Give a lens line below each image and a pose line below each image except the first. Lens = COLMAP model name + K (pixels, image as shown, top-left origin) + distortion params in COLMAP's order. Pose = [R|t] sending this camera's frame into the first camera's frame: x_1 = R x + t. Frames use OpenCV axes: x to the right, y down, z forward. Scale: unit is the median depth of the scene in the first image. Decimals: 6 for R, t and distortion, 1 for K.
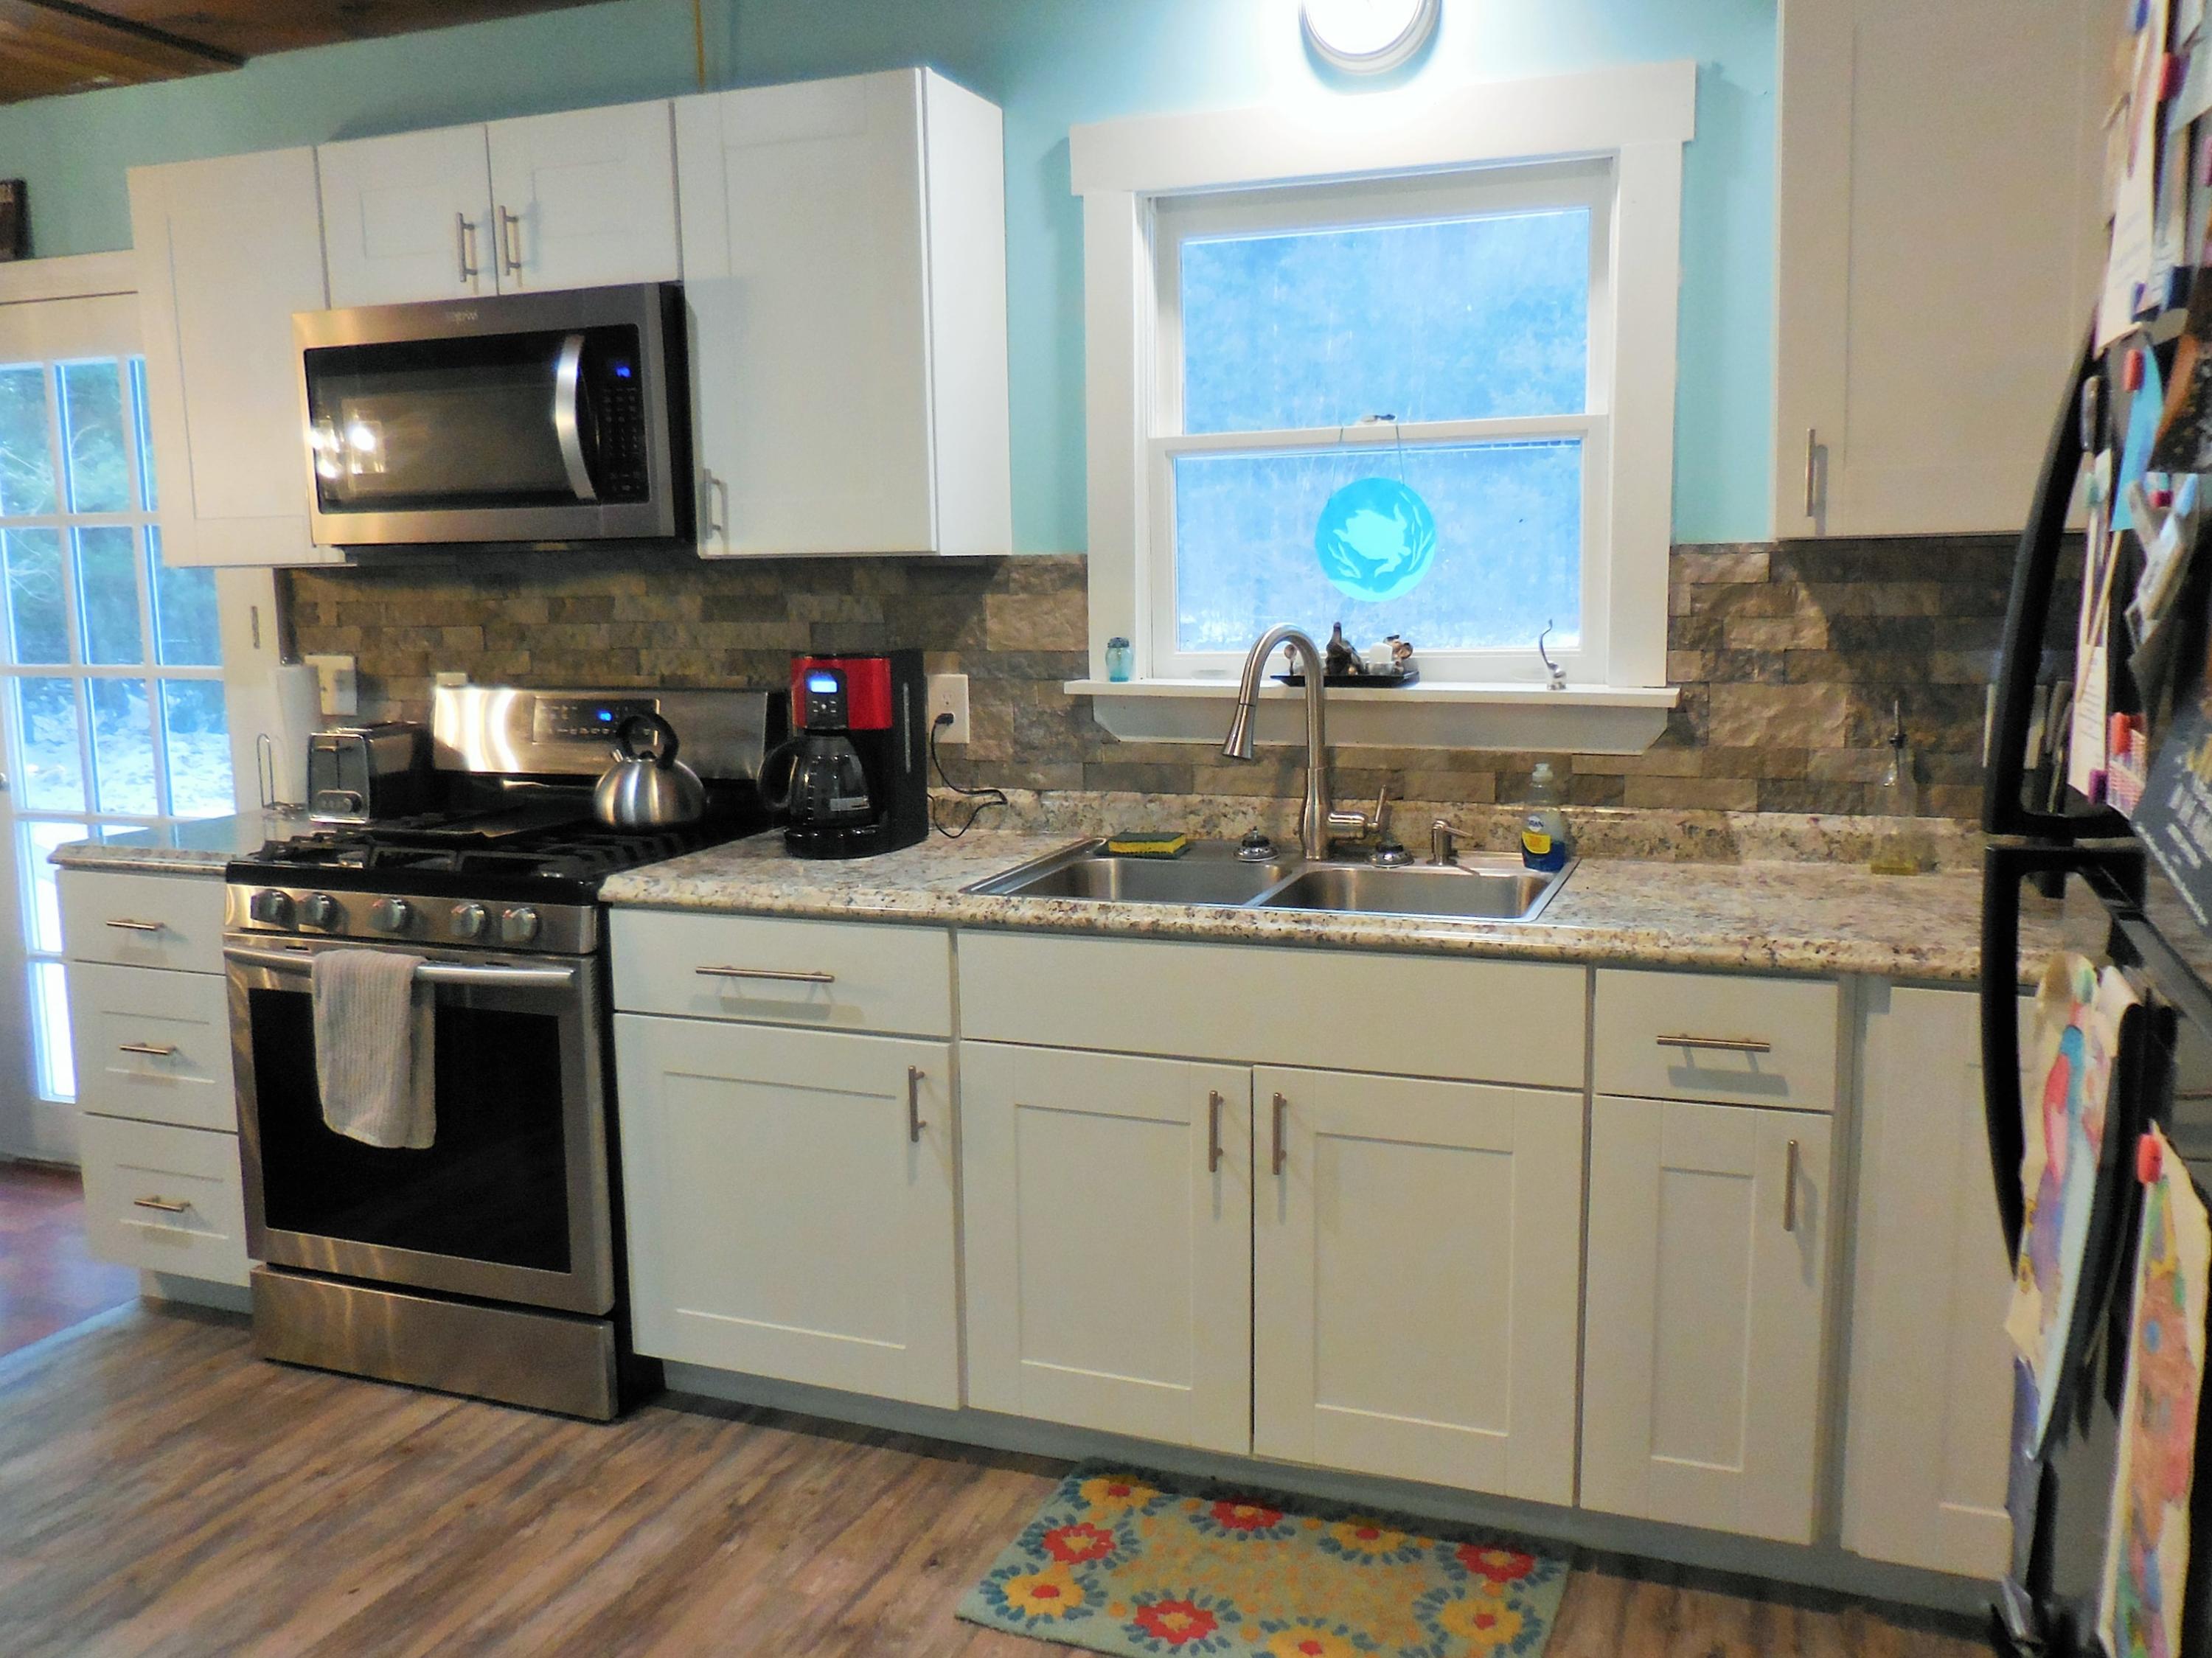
lens RADIAL K [[1908.4, 0, 1106.0], [0, 1908.4, 829.0], [0, 0, 1]] dist [-0.002016, 0.000370]
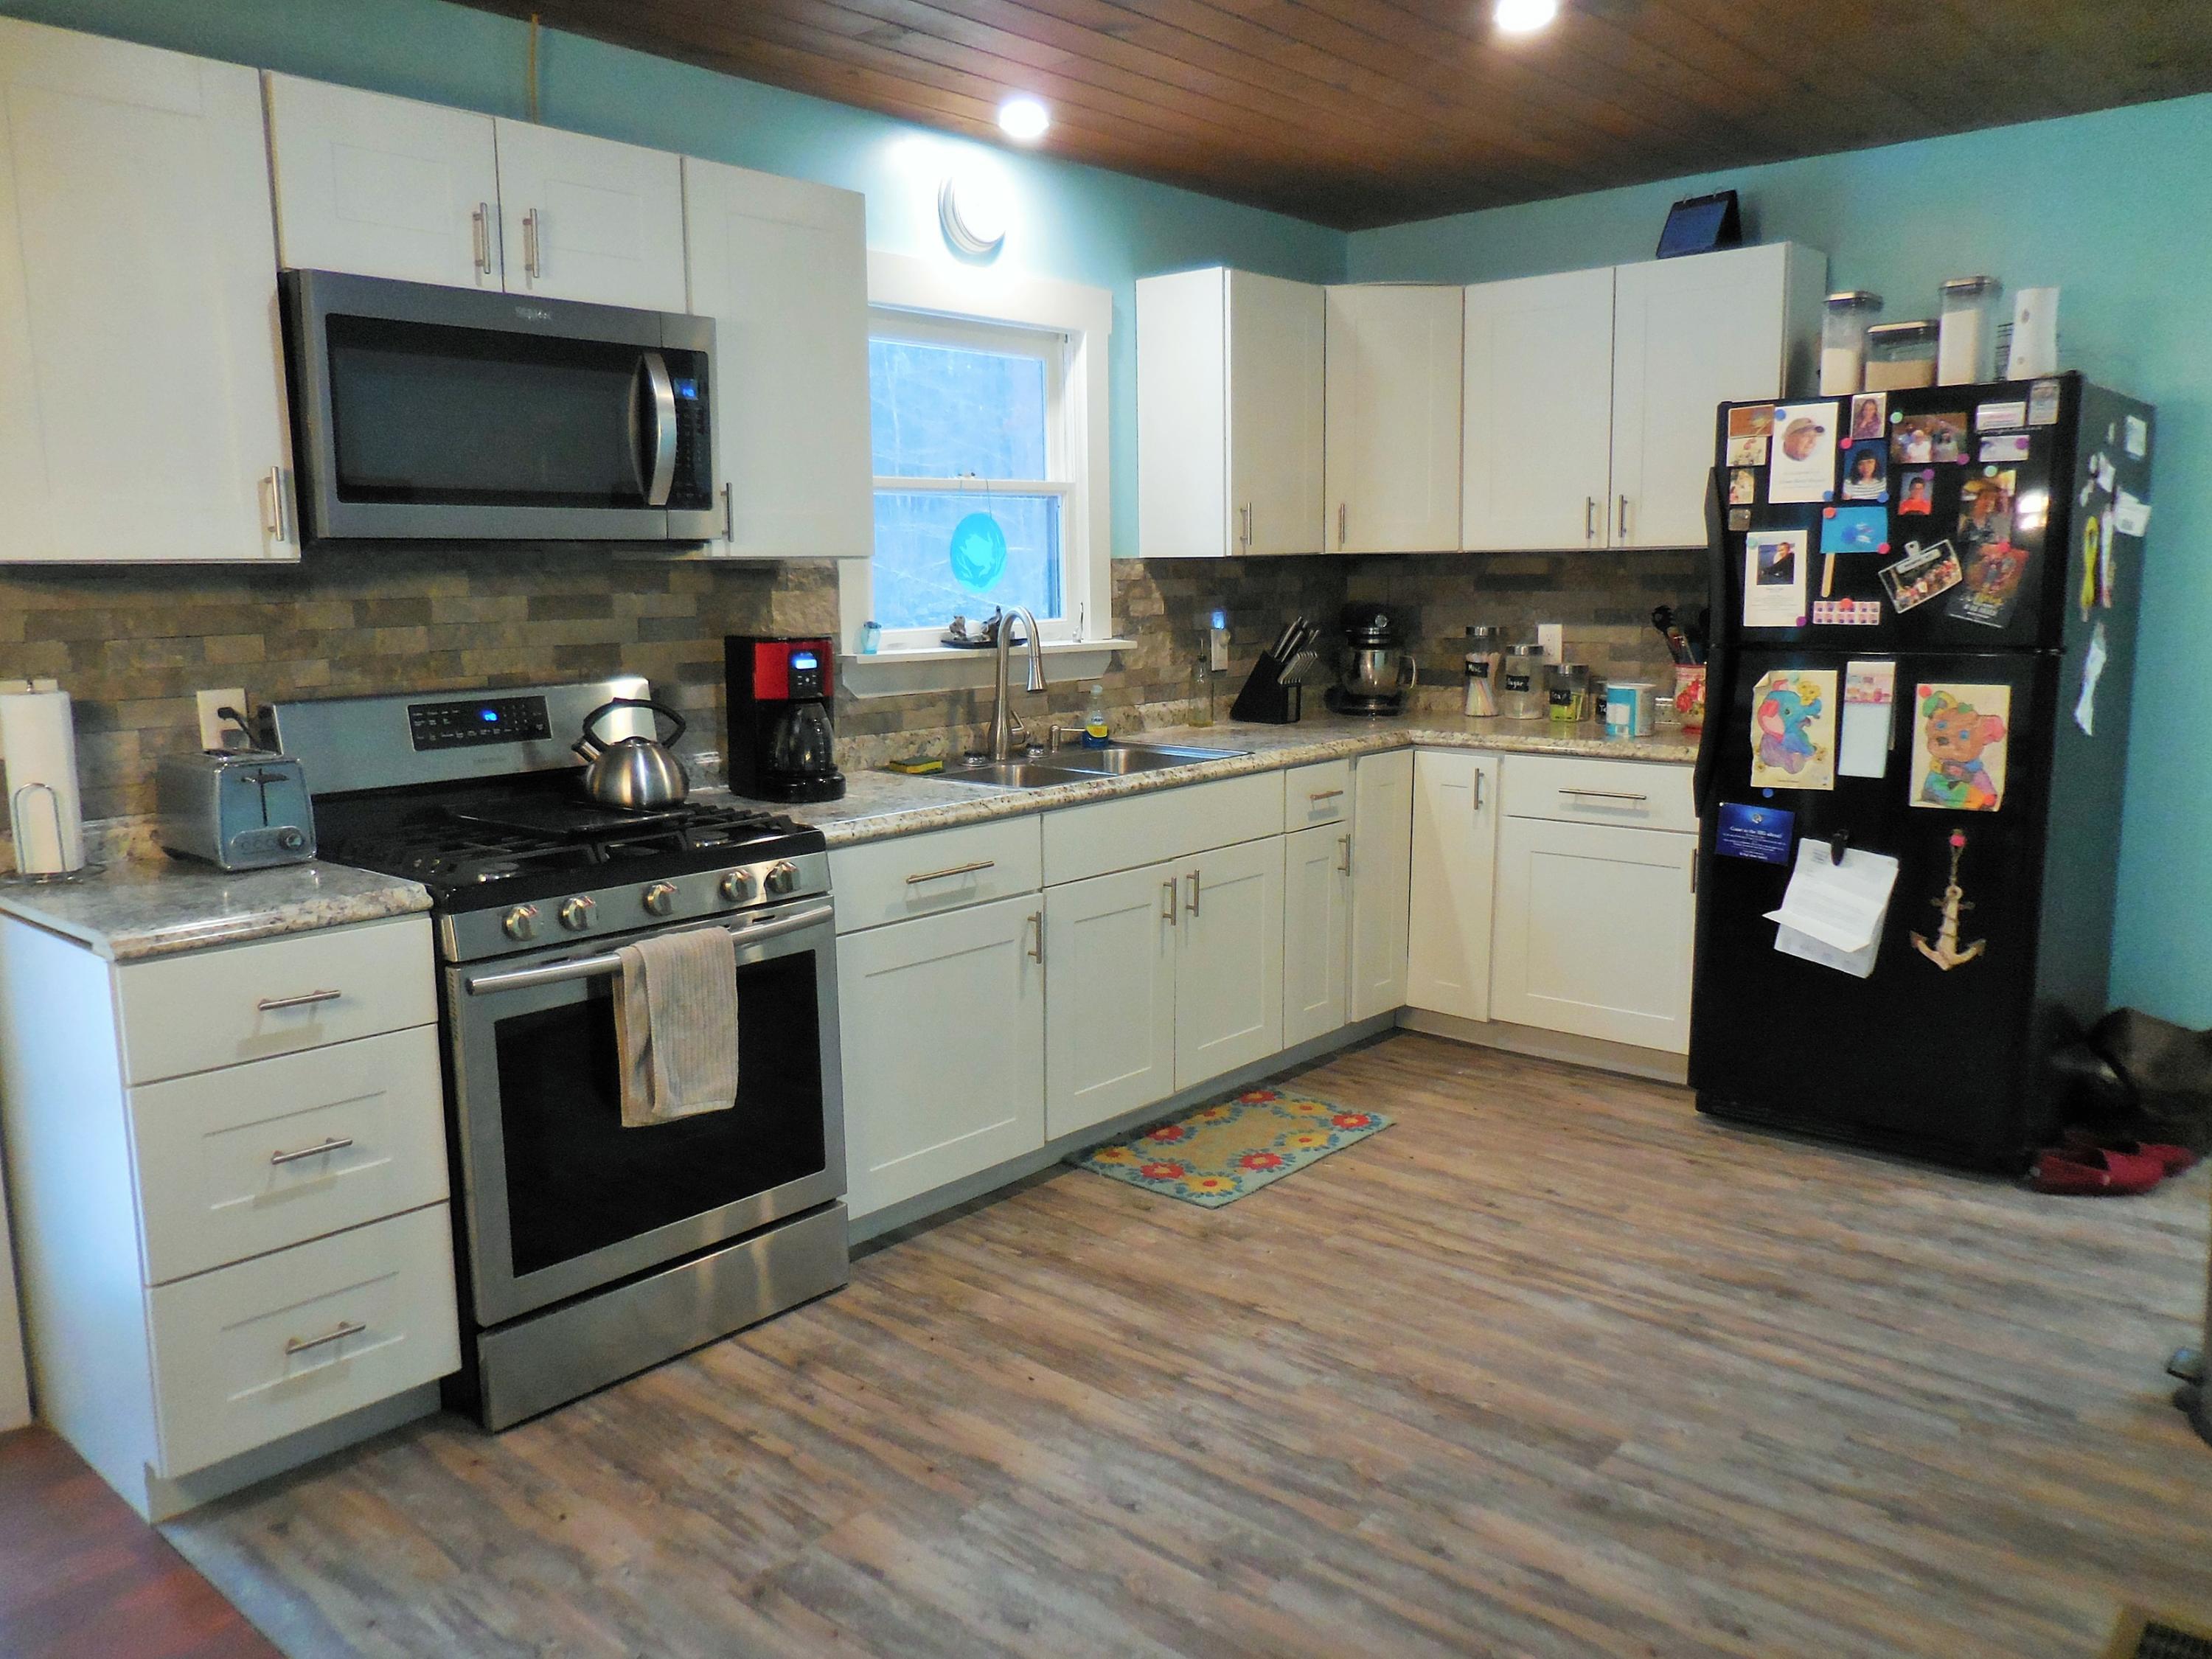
lens RADIAL K [[1833.5, 0, 1106.0], [0, 1833.5, 829.5], [0, 0, 1]] dist [0.022000, 0.002558]
pose [[0.286955, -0.127143, 0.949469, -1.249442], [0.136600, 0.986455, 0.090811, -0.050238], [-0.948155, 0.103639, 0.300436, 0.466561]]
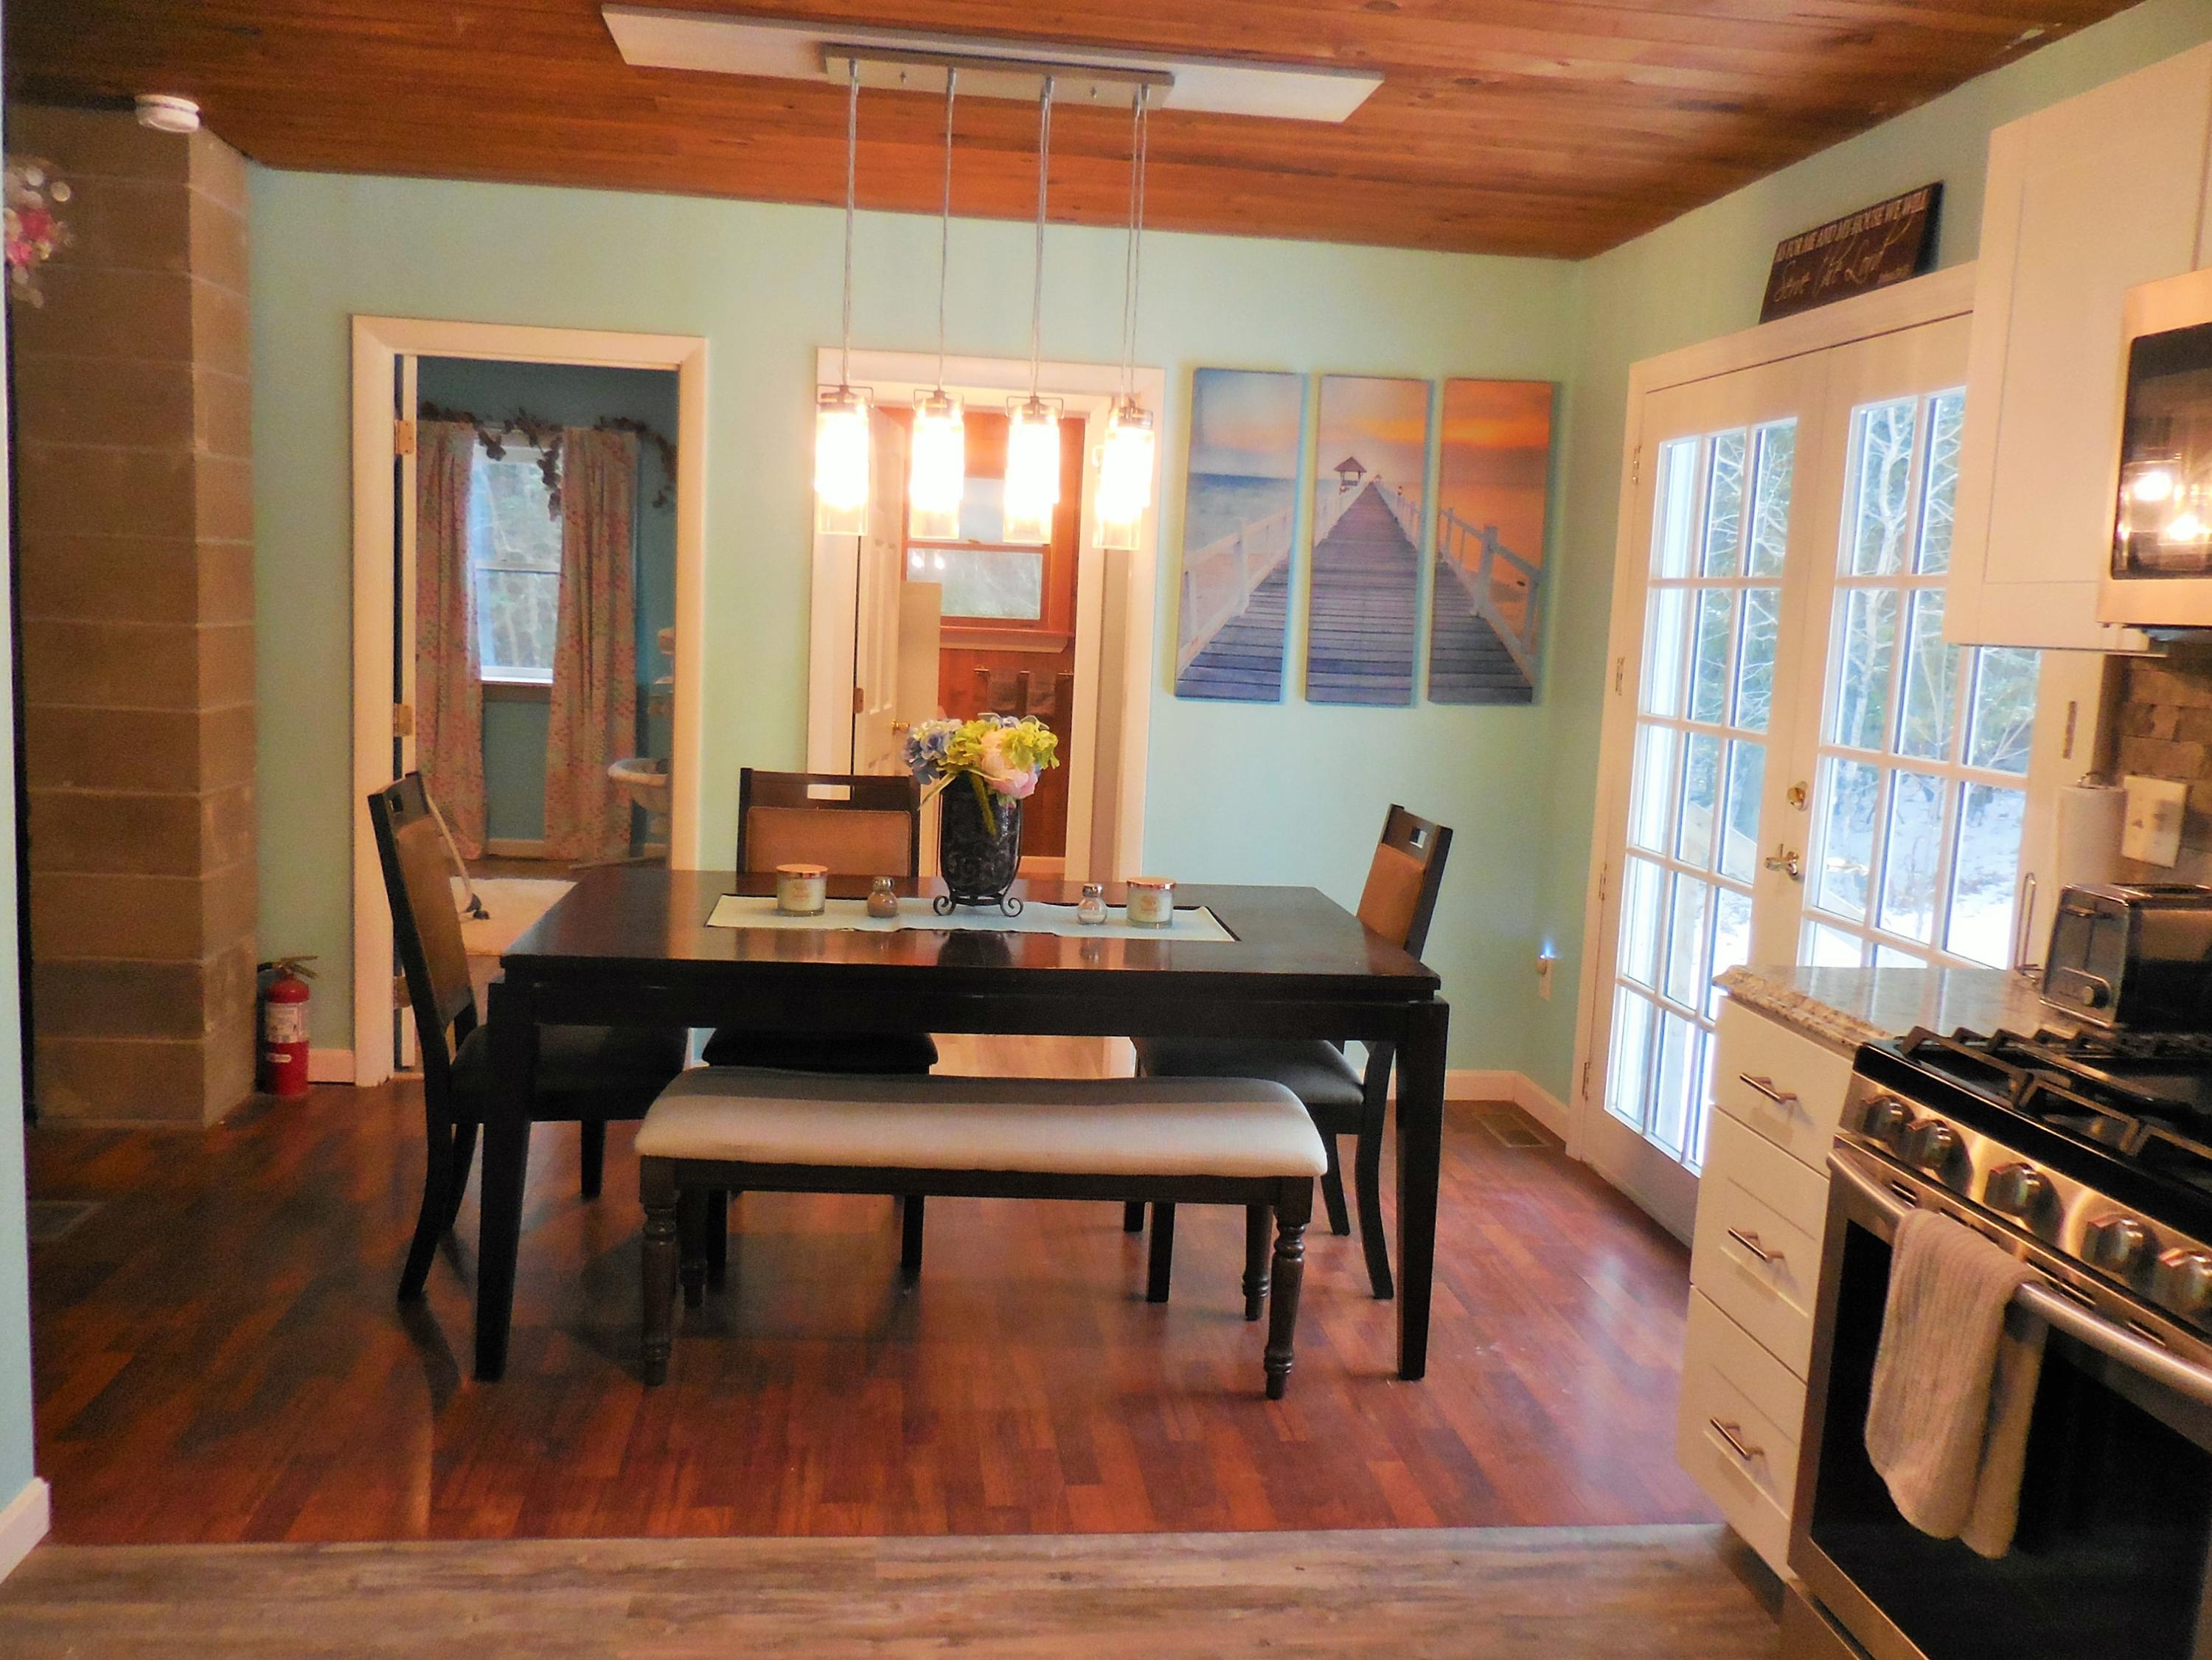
lens RADIAL K [[1833.6, 0, 1106.0], [0, 1833.6, 830.0], [0, 0, 1]] dist [0.022000, 0.002558]
pose [[0.478205, 0.145255, -0.866153, 0.009917], [-0.172754, 0.982518, 0.069391, -0.069212], [0.861090, 0.116448, 0.494938, 0.423679]]
